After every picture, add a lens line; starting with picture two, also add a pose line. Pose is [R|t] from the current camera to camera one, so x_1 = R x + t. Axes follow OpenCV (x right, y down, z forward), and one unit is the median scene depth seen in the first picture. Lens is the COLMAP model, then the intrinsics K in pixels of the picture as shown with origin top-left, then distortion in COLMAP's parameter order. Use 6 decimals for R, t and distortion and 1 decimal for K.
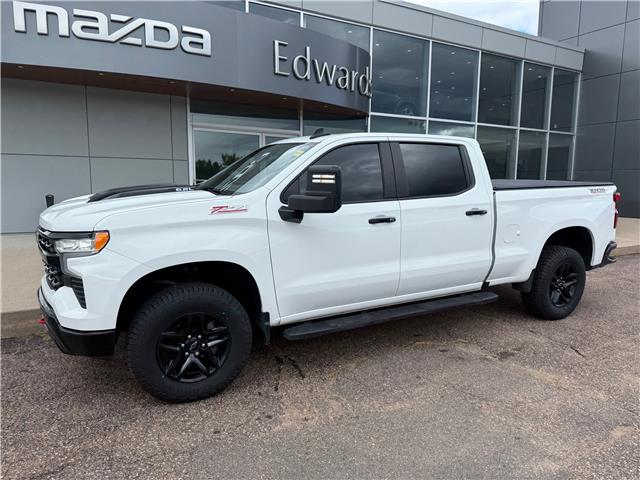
lens RADIAL K [[452.4, 0, 325.2], [0, 452.4, 242.1], [0, 0, 1]] dist [0.036871, -0.047671]
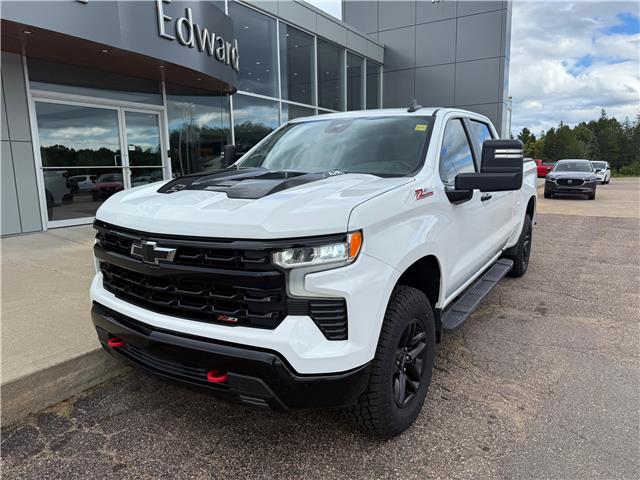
lens RADIAL K [[452.4, 0, 324.2], [0, 452.4, 245.2], [0, 0, 1]] dist [0.036871, -0.047671]
pose [[0.870292, -0.110193, 0.480051, -0.608187], [0.091810, 0.993864, 0.061692, -0.034265], [-0.483903, -0.009617, 0.875069, 0.273143]]
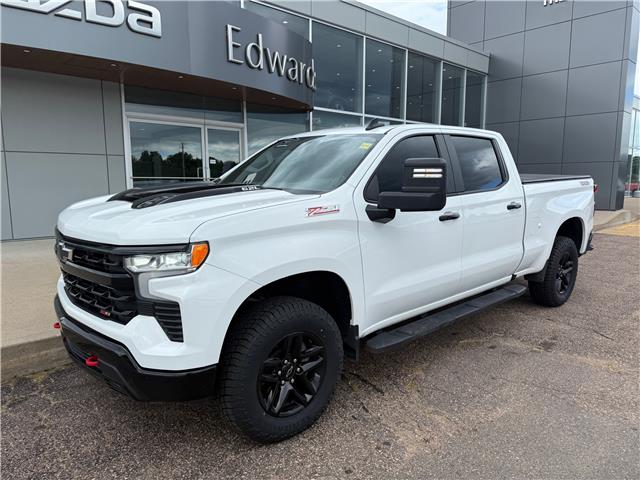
lens RADIAL K [[452.4, 0, 324.4], [0, 452.4, 243.5], [0, 0, 1]] dist [0.036871, -0.047671]
pose [[0.971910, -0.045397, 0.230932, -0.317540], [0.043070, 0.998958, 0.015110, -0.016833], [-0.231377, -0.004739, 0.972853, 0.125666]]
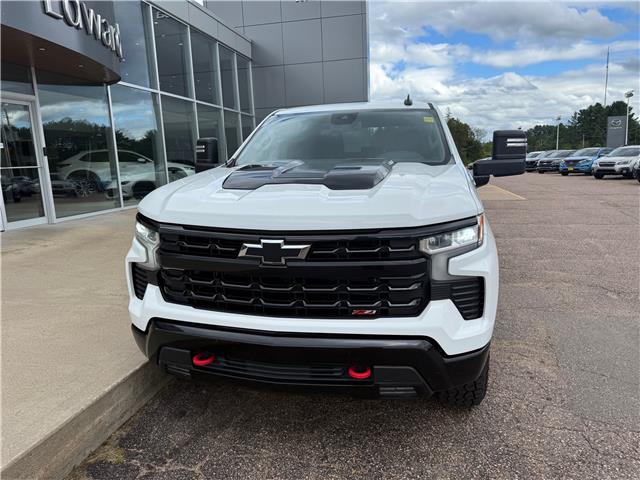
lens RADIAL K [[452.4, 0, 325.1], [0, 452.4, 241.7], [0, 0, 1]] dist [0.036871, -0.047671]
pose [[0.656654, -0.172752, 0.734140, -0.850151], [0.145878, 0.984124, 0.101096, -0.063486], [-0.739949, 0.040710, 0.671430, 0.471222]]
